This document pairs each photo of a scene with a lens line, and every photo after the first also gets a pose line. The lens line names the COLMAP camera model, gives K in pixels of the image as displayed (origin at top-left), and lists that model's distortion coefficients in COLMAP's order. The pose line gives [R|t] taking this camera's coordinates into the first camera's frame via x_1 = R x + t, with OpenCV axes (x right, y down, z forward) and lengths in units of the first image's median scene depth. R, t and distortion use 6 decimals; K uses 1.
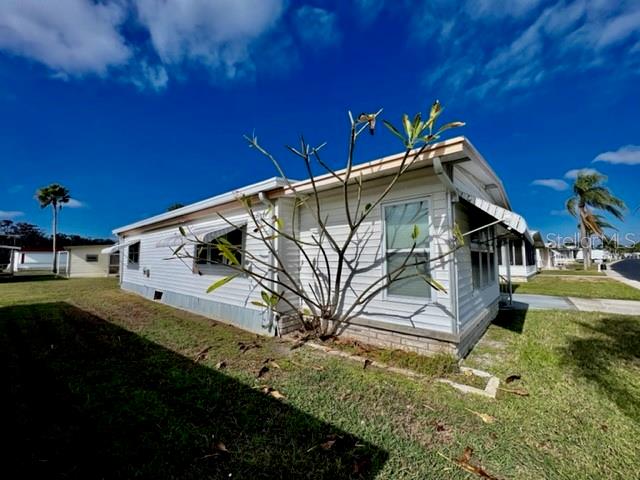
lens RADIAL K [[255.1, 0, 322.7], [0, 255.1, 240.4], [0, 0, 1]] dist [0.000037, 0.000364]
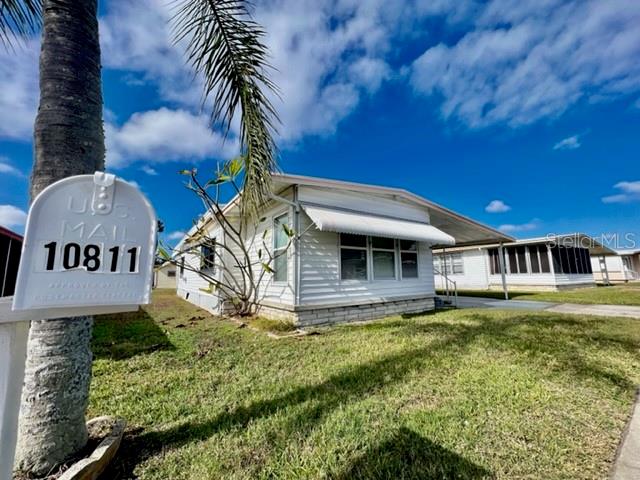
lens RADIAL K [[255.1, 0, 322.4], [0, 255.1, 243.3], [0, 0, 1]] dist [0.000037, 0.000364]
pose [[0.965064, -0.043213, -0.258426, 0.867913], [0.027776, 0.997621, -0.063092, 0.099916], [0.260537, 0.053709, 0.963969, -0.268884]]
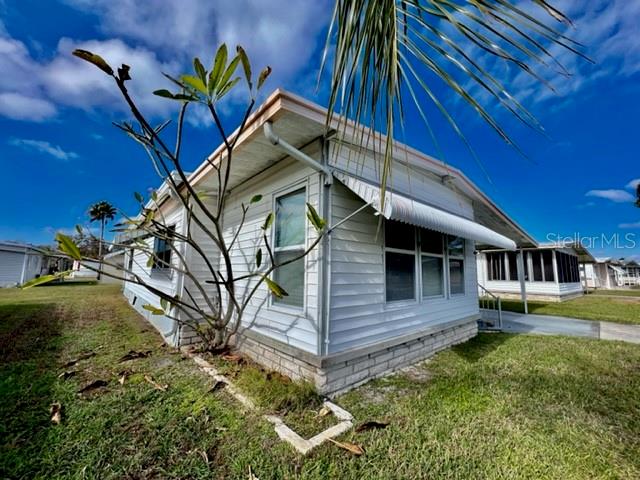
lens RADIAL K [[255.1, 0, 319.8], [0, 255.1, 239.3], [0, 0, 1]] dist [0.000037, 0.000364]
pose [[0.989040, -0.000126, -0.147647, 0.523414], [-0.008740, 0.998196, -0.059400, 0.055829], [0.147389, 0.060040, 0.987255, 0.194475]]
